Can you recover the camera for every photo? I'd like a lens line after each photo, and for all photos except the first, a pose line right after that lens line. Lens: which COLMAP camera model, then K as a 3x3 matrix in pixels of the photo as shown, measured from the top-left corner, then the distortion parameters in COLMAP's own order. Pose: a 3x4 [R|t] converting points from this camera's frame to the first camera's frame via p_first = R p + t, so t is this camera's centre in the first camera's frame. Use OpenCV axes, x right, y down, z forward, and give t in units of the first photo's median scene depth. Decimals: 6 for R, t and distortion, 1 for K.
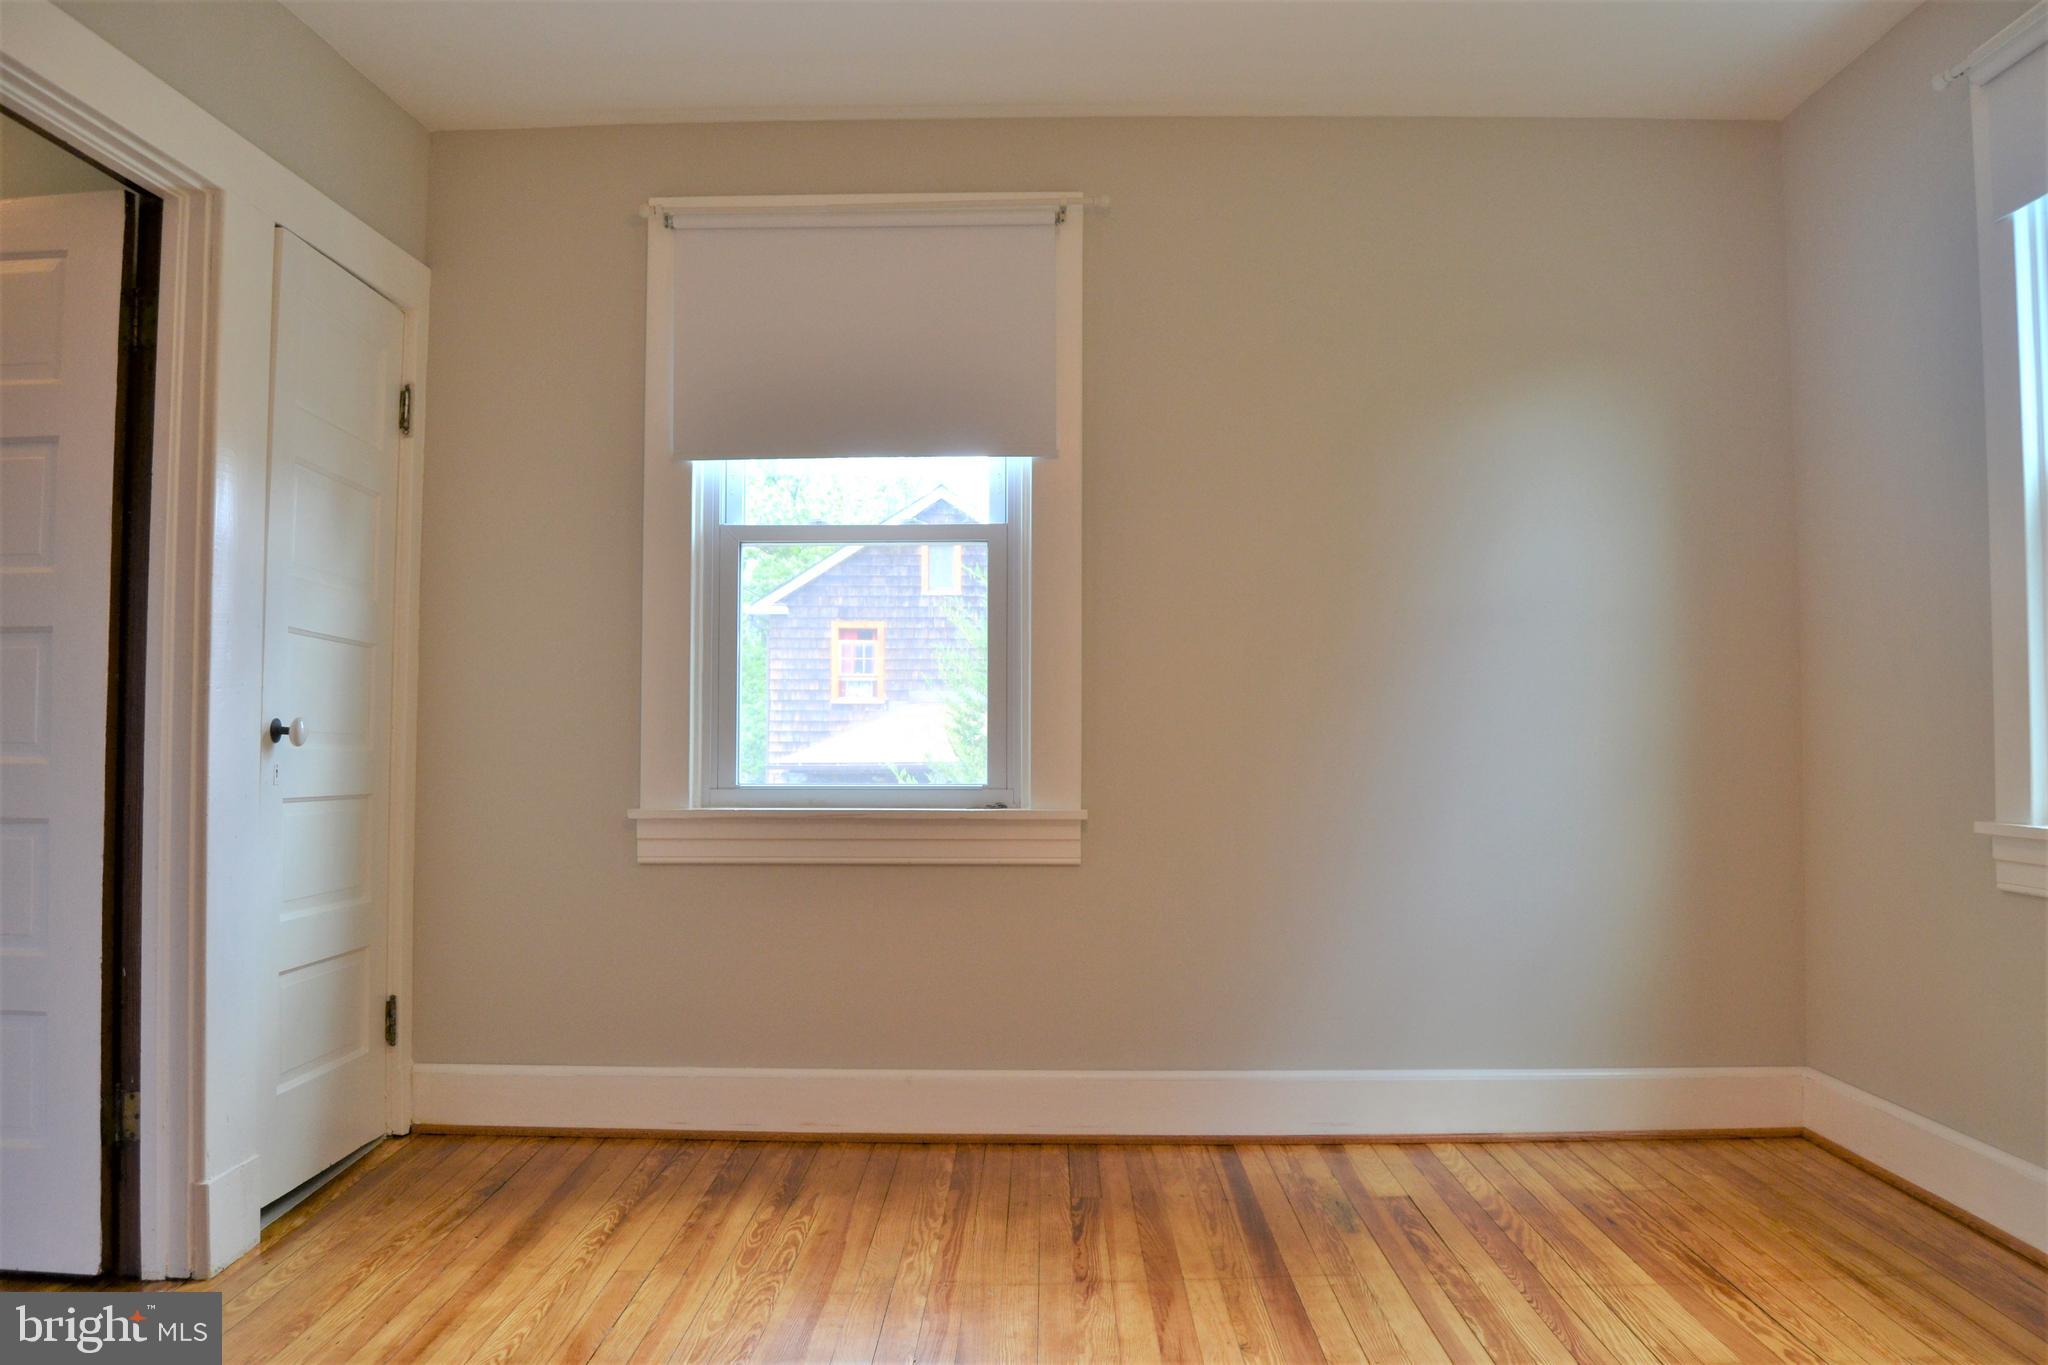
lens RADIAL K [[1619.7, 0, 1024.0], [0, 1619.7, 682.5], [0, 0, 1]] dist [-0.093815, 0.047513]
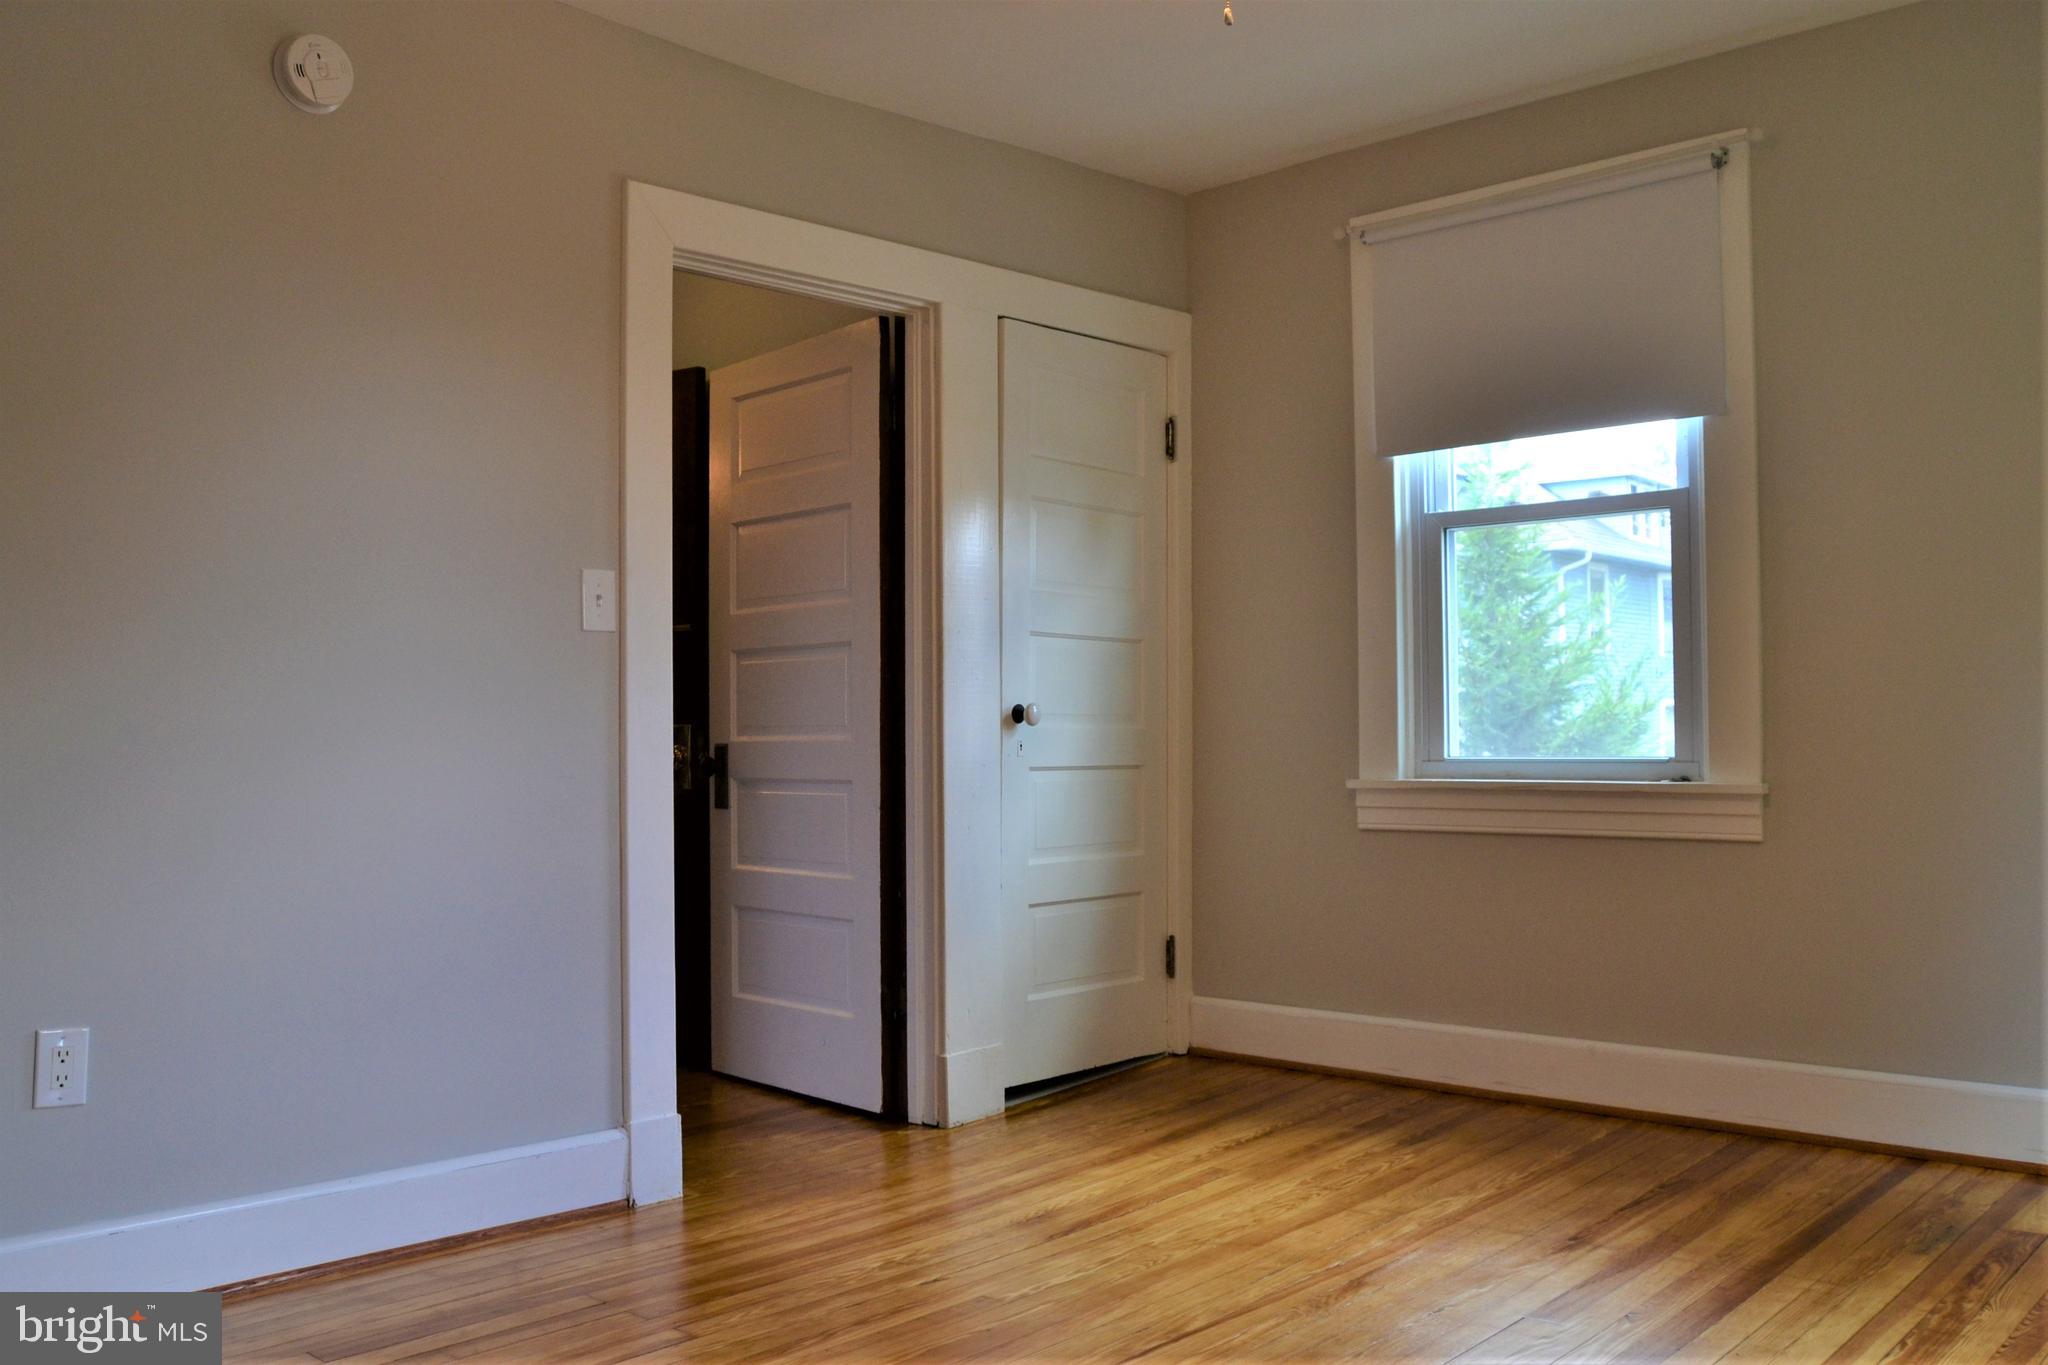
lens RADIAL K [[1706.3, 0, 1024.0], [0, 1706.3, 682.5], [0, 0, 1]] dist [-0.096159, 0.049540]
pose [[0.752058, -0.026111, -0.658579, 0.386389], [0.034590, 0.999402, -0.000124, 0.005210], [0.658188, -0.022687, 0.752512, -0.020258]]
